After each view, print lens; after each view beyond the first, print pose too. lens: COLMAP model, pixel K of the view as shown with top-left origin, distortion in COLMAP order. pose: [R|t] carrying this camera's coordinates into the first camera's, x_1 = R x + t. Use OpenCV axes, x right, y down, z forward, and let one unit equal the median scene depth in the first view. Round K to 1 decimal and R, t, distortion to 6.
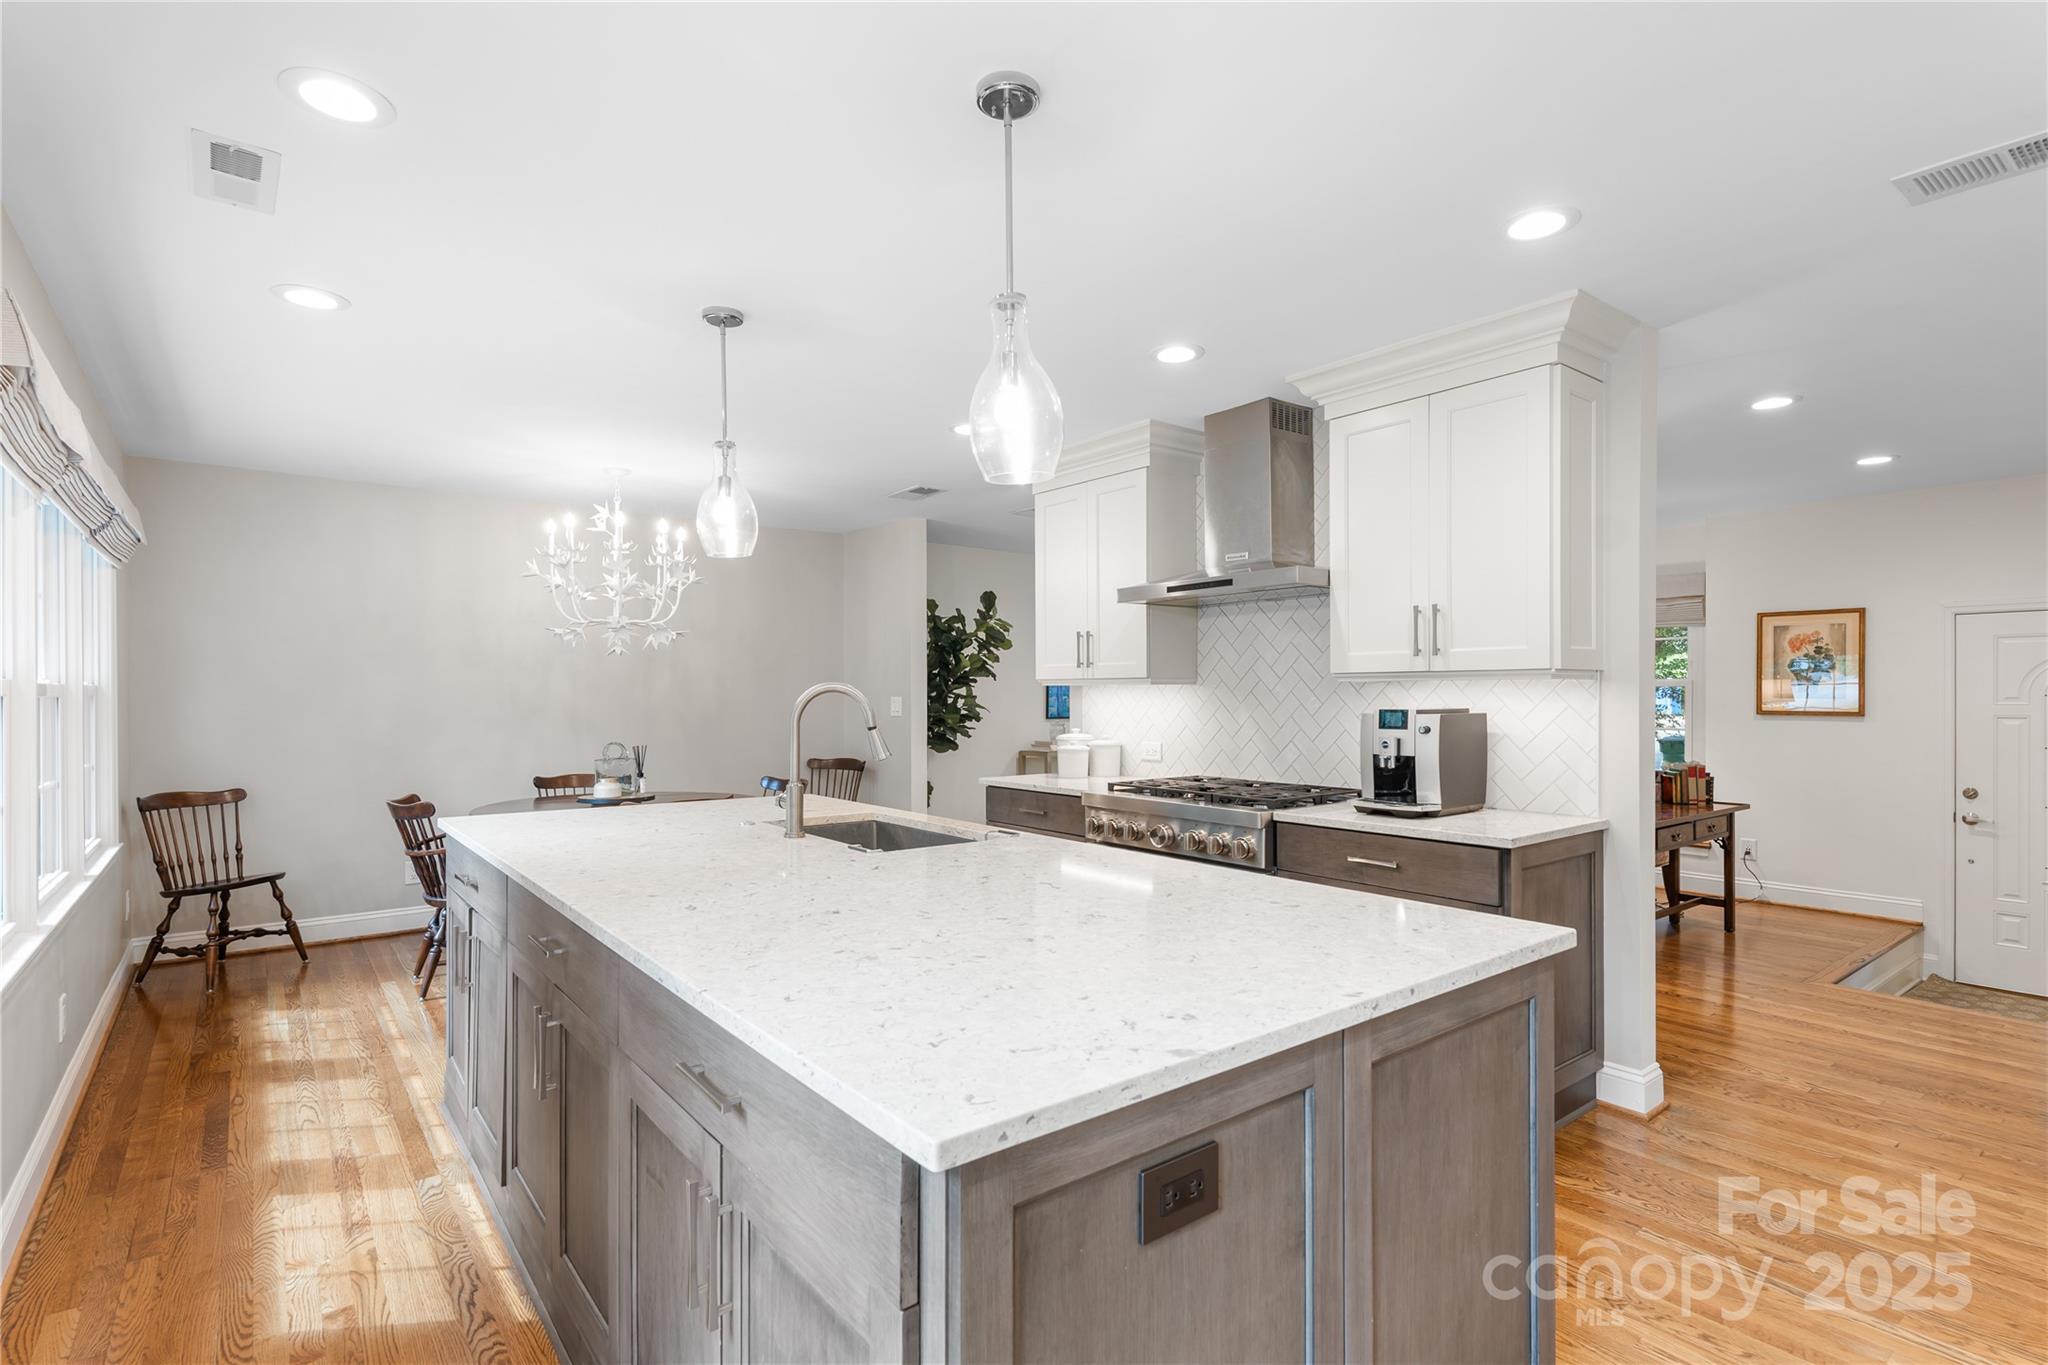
lens RADIAL K [[966.6, 0, 999.4], [0, 966.6, 710.4], [0, 0, 1]] dist [0.007389, -0.000031]
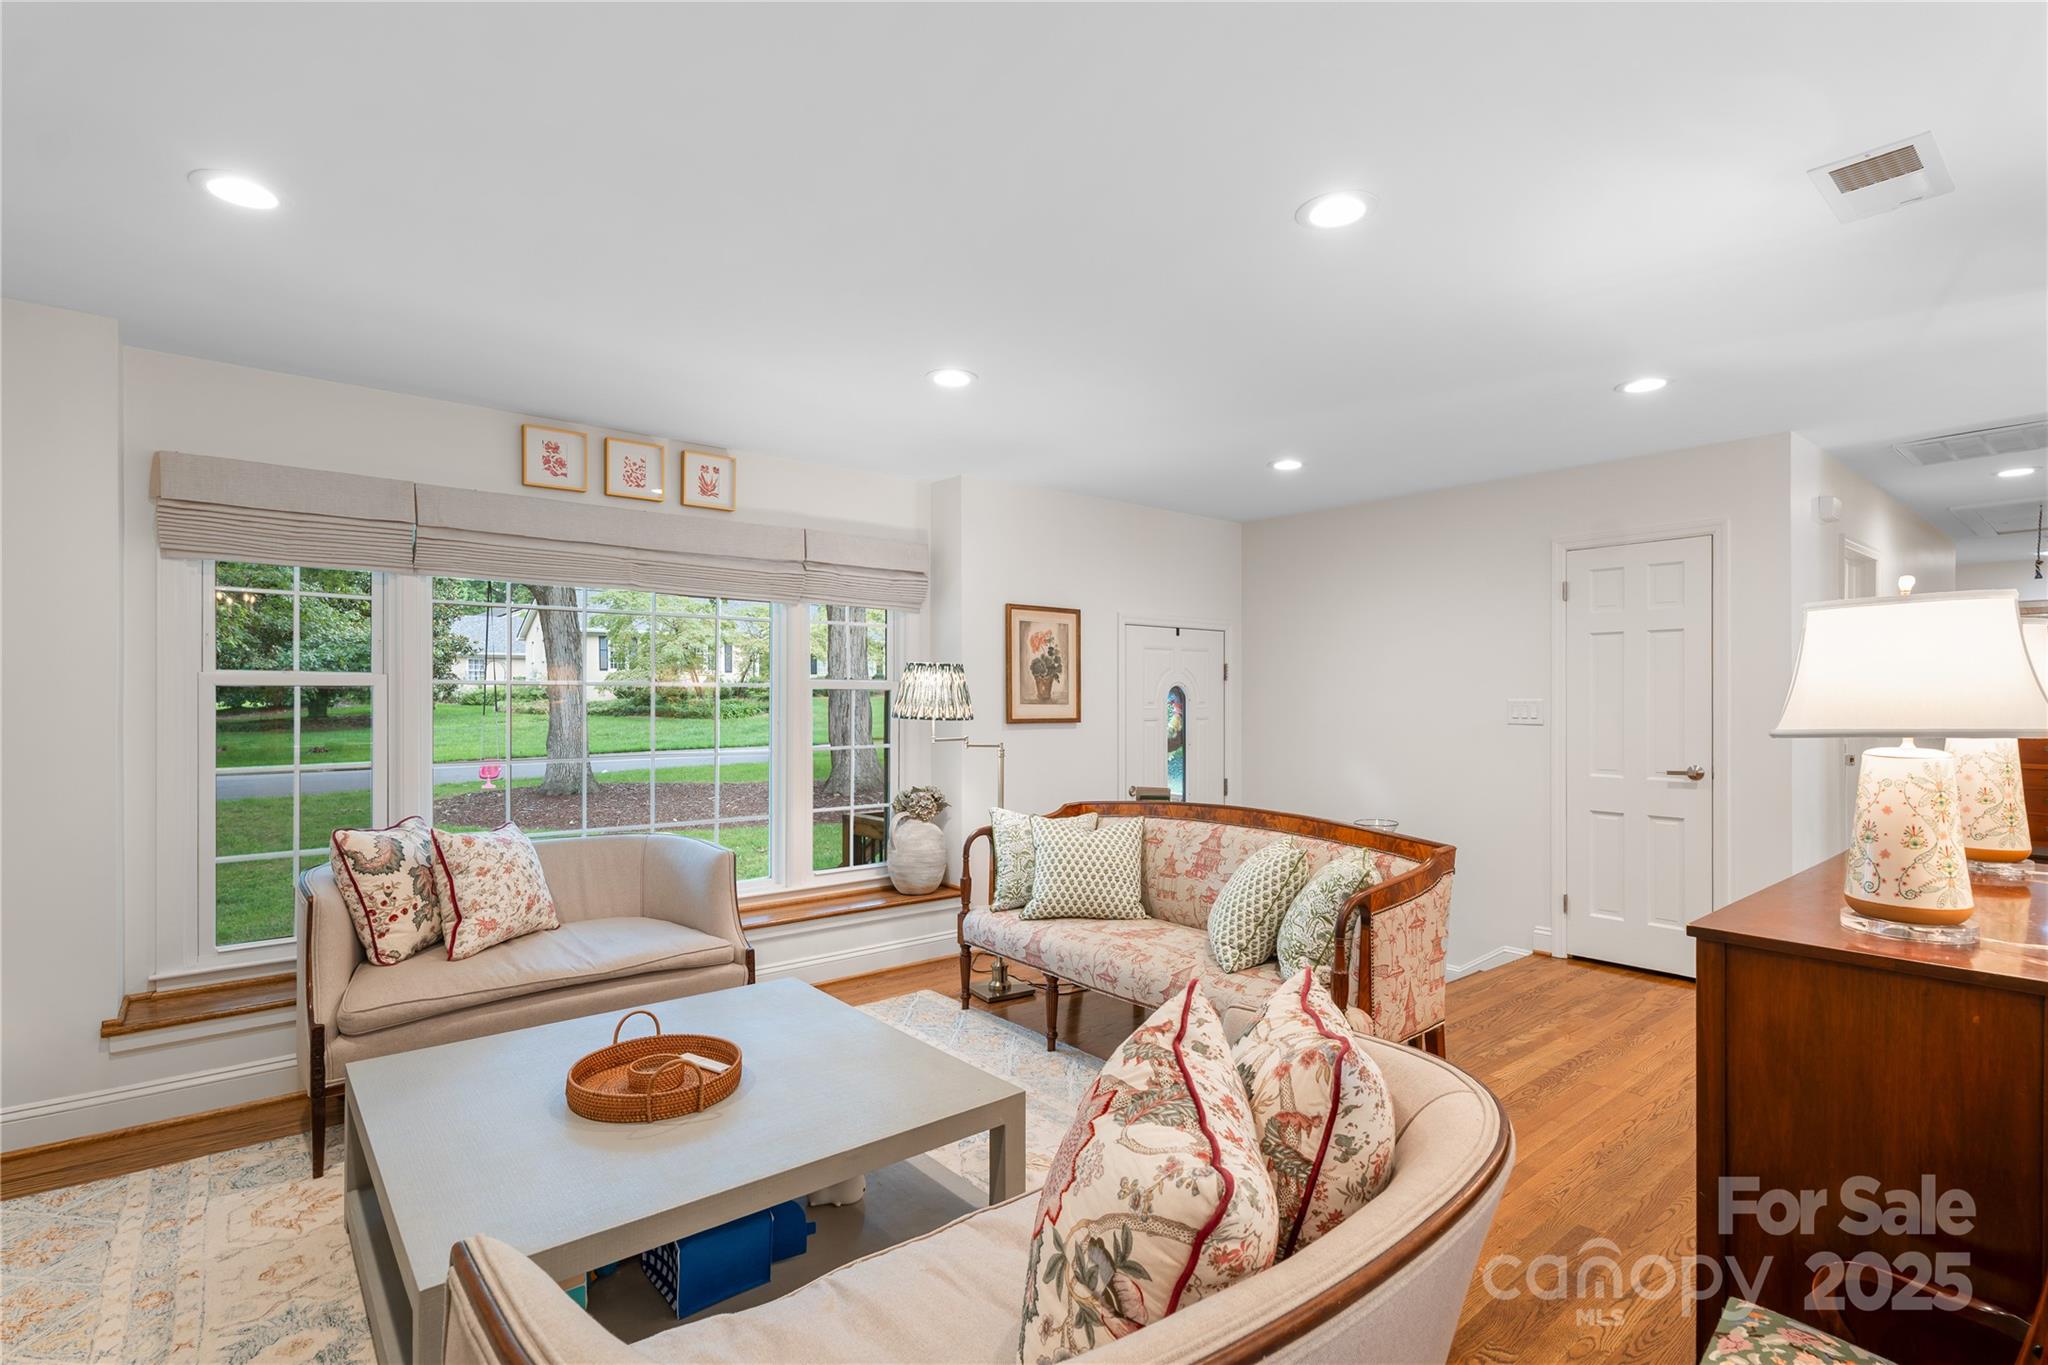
lens RADIAL K [[966.6, 0, 1014.1], [0, 966.6, 698.9], [0, 0, 1]] dist [0.007389, -0.000031]
pose [[-0.019288, -0.000494, 0.999814, -0.112867], [0.016944, 0.999856, 0.000821, -0.029981], [-0.999670, 0.016957, -0.019277, 1.724608]]
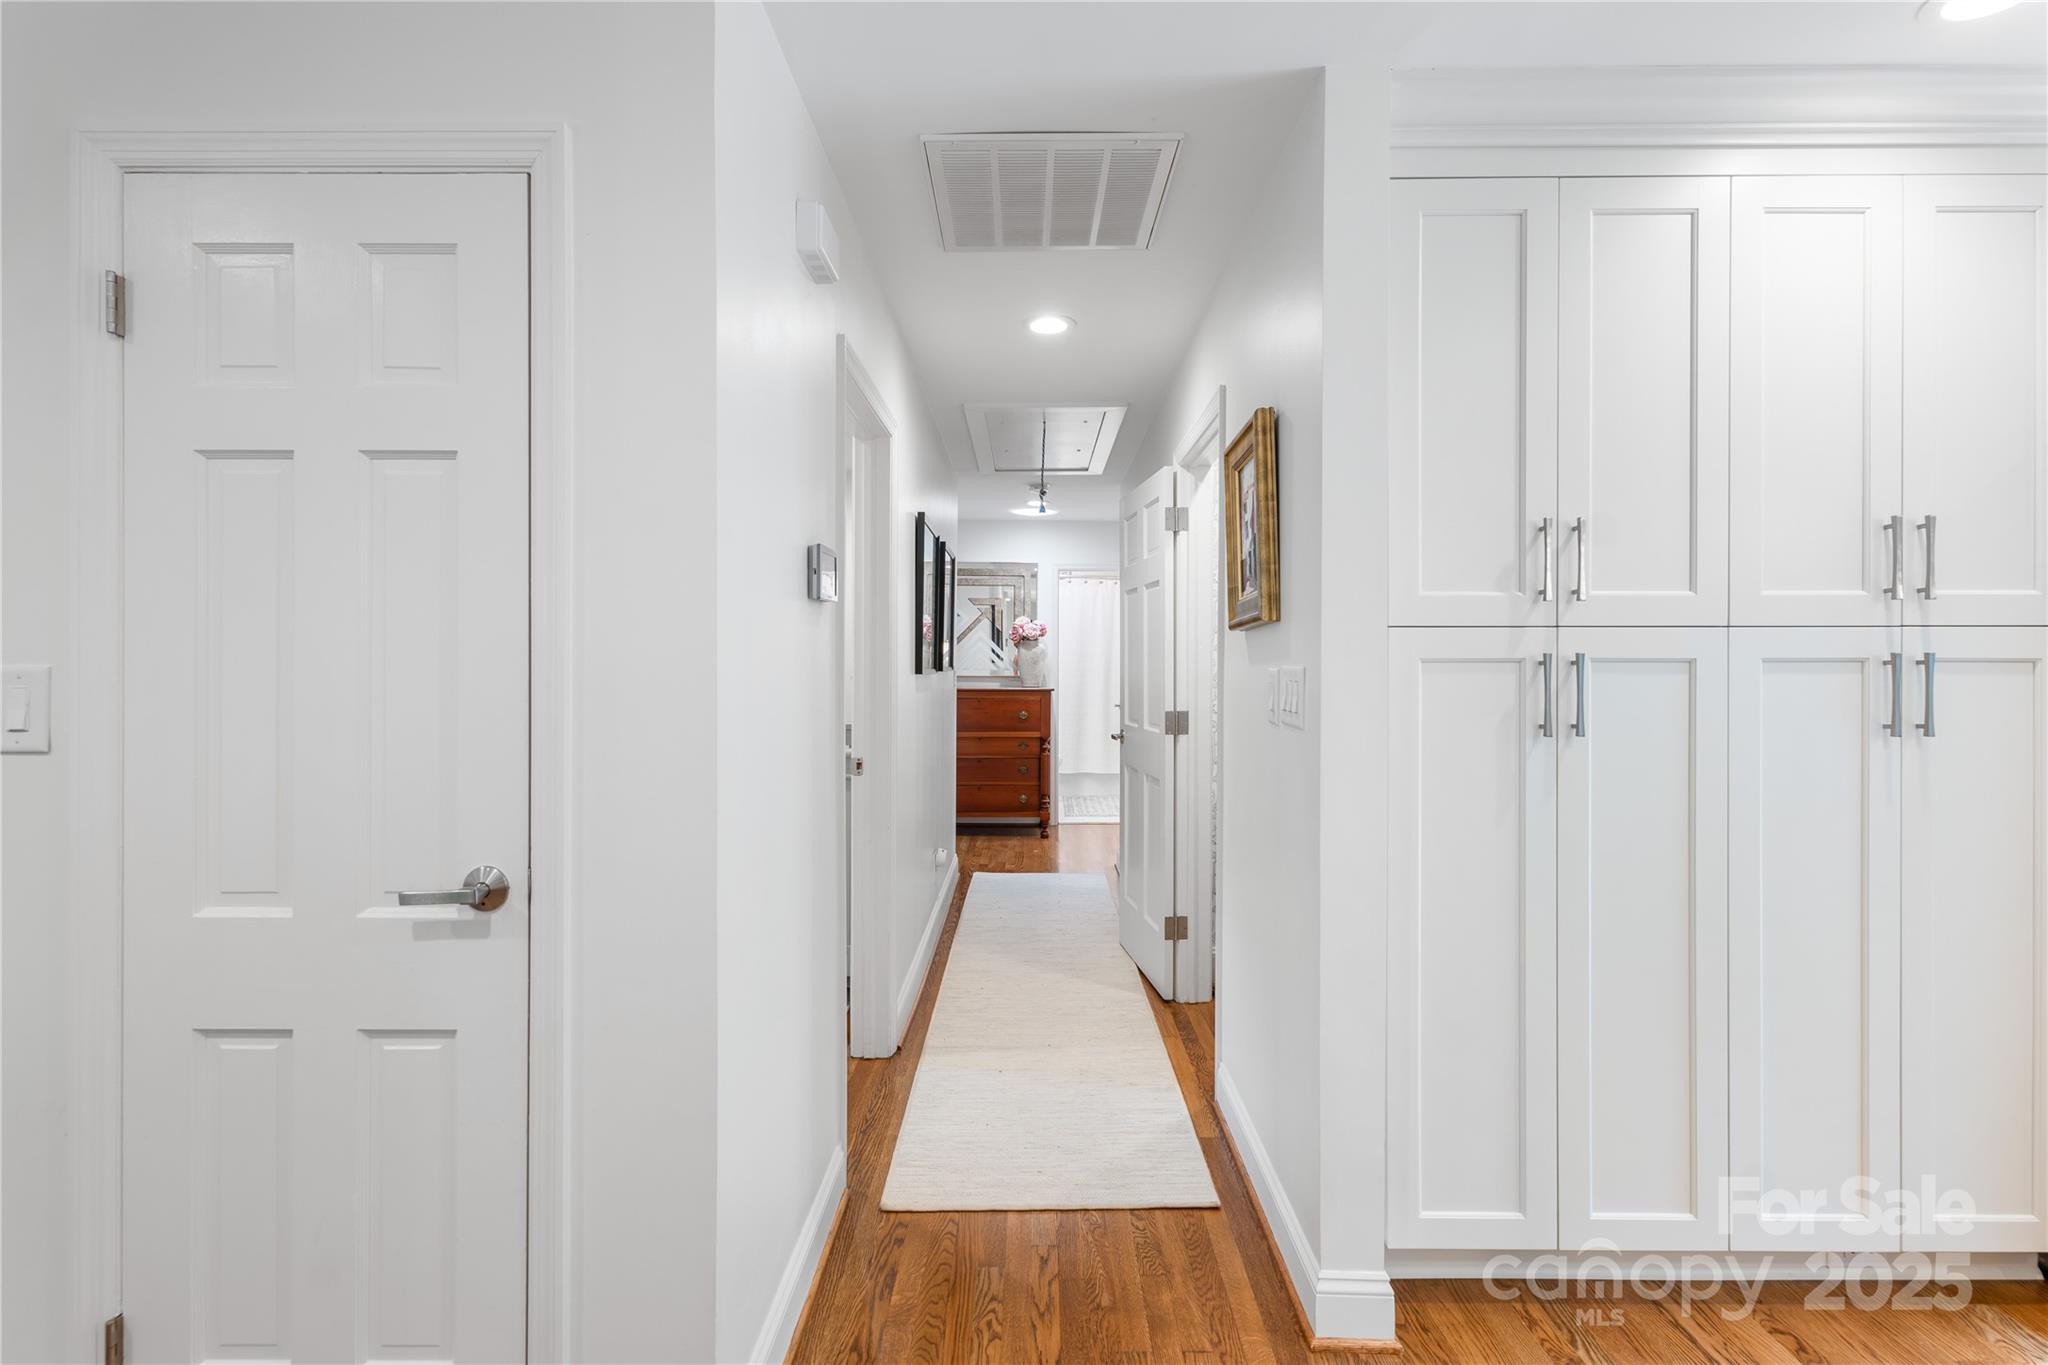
lens RADIAL K [[966.6, 0, 1022.0], [0, 966.6, 664.9], [0, 0, 1]] dist [0.007389, -0.000031]
pose [[-0.777034, -0.000311, 0.629459, 0.679997], [0.009947, 0.999869, 0.012773, -0.016999], [-0.629380, 0.016186, -0.776929, 1.003089]]
